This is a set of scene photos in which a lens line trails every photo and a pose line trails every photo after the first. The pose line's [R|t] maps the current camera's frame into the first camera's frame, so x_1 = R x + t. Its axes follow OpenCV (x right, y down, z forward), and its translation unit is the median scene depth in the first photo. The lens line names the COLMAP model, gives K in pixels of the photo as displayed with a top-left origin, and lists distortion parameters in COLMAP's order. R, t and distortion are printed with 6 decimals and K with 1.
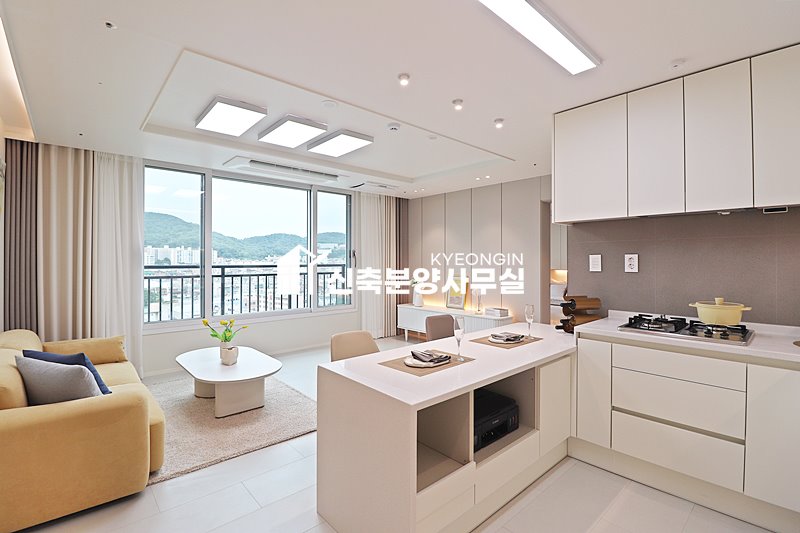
lens RADIAL K [[374.8, 0, 399.8], [0, 374.8, 258.6], [0, 0, 1]] dist [-0.003654, -0.011008]
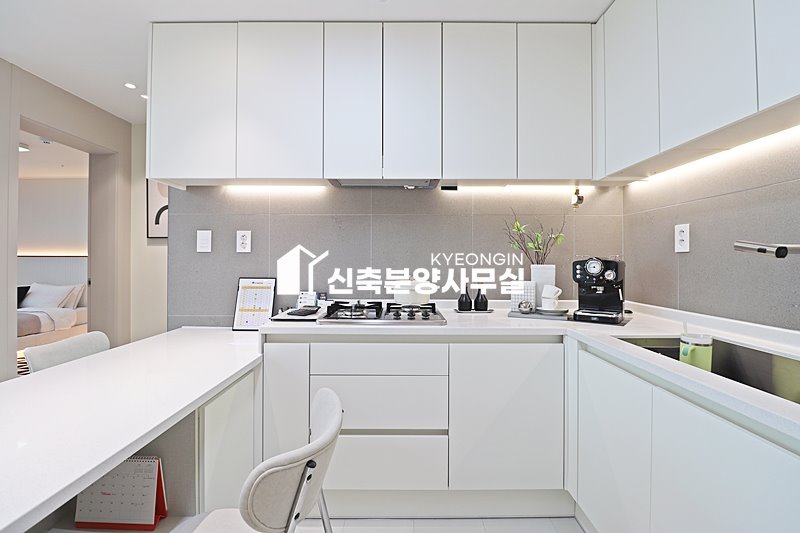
lens RADIAL K [[374.8, 0, 405.4], [0, 374.8, 261.8], [0, 0, 1]] dist [-0.003654, -0.011008]
pose [[0.670444, 0.001367, 0.741959, 0.141937], [-0.003621, 0.999992, 0.001430, 0.062700], [-0.741951, -0.003645, 0.670444, 0.352136]]
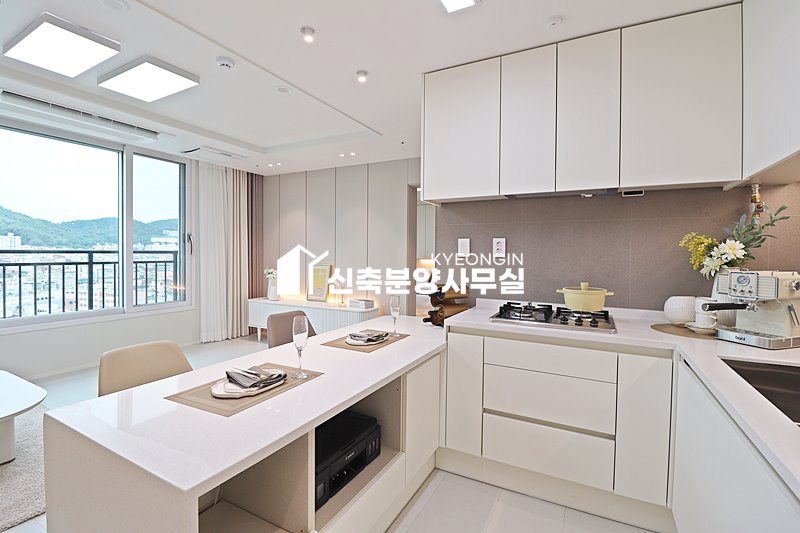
lens RADIAL K [[374.8, 0, 400.8], [0, 374.8, 259.0], [0, 0, 1]] dist [-0.003654, -0.011008]
pose [[0.941113, 0.001636, 0.338088, 0.083667], [-0.010108, 0.999677, 0.023300, 0.024698], [-0.337941, -0.025345, 0.940826, 0.233335]]
